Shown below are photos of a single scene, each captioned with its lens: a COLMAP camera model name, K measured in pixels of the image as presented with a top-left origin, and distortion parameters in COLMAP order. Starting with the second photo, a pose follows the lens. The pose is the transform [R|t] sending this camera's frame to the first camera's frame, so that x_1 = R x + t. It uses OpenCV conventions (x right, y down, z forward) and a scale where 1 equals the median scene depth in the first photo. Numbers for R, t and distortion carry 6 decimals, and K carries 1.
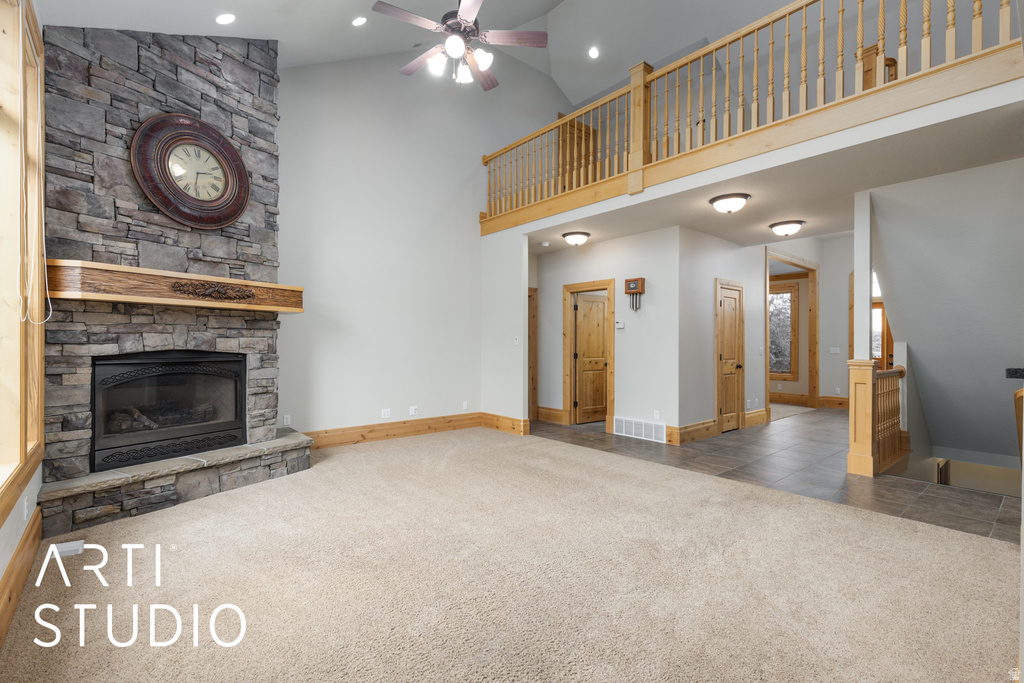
lens RADIAL K [[462.5, 0, 506.1], [0, 462.5, 341.9], [0, 0, 1]] dist [0.007981, -0.000647]
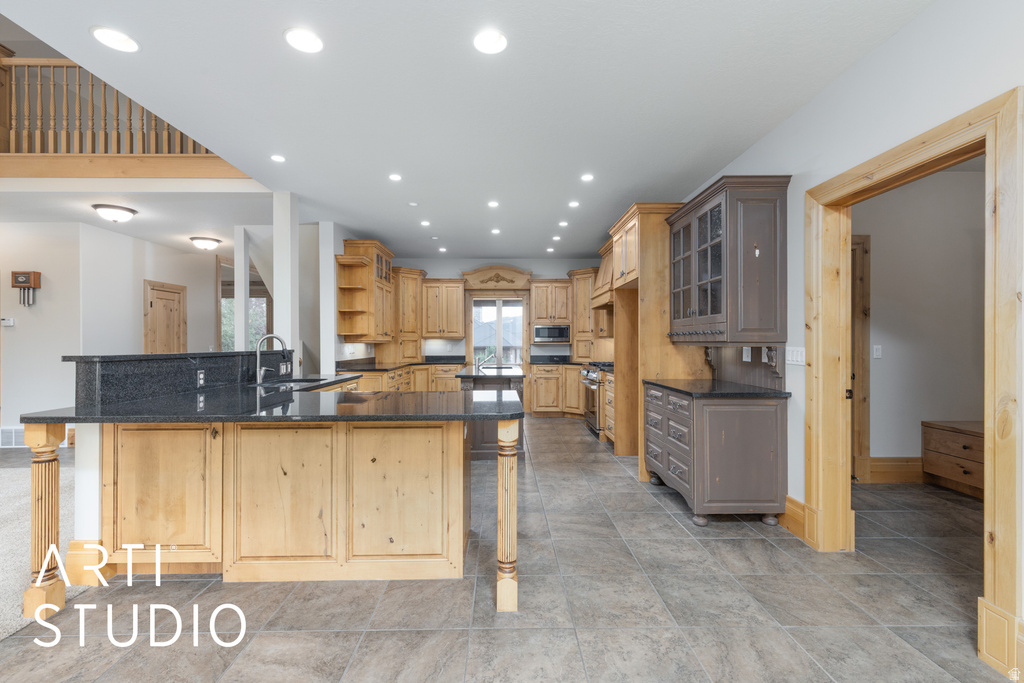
lens RADIAL K [[462.5, 0, 507.3], [0, 462.5, 339.1], [0, 0, 1]] dist [0.007981, -0.000647]
pose [[0.633947, -0.003590, 0.773369, 0.270699], [0.005268, 0.999986, 0.000324, 0.000243], [-0.773359, 0.003869, 0.633957, -0.487335]]
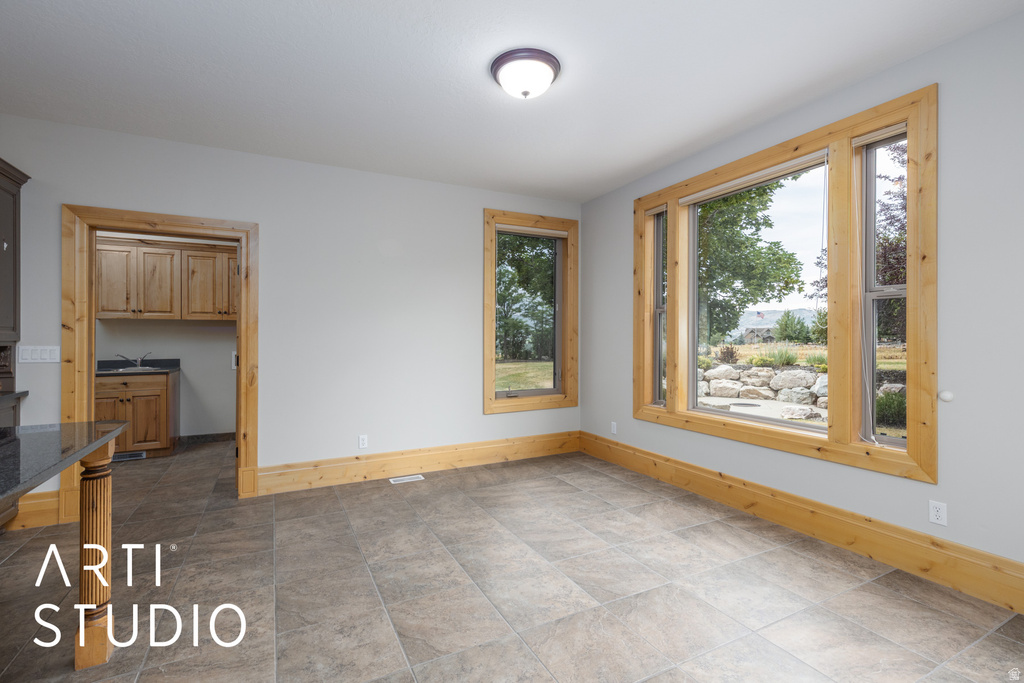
lens RADIAL K [[462.5, 0, 510.3], [0, 462.5, 338.4], [0, 0, 1]] dist [0.007981, -0.000647]
pose [[-0.974150, -0.004098, 0.225864, 0.194875], [-0.004914, 0.999983, -0.003051, 0.001838], [-0.225847, -0.004082, -0.974154, 0.234463]]
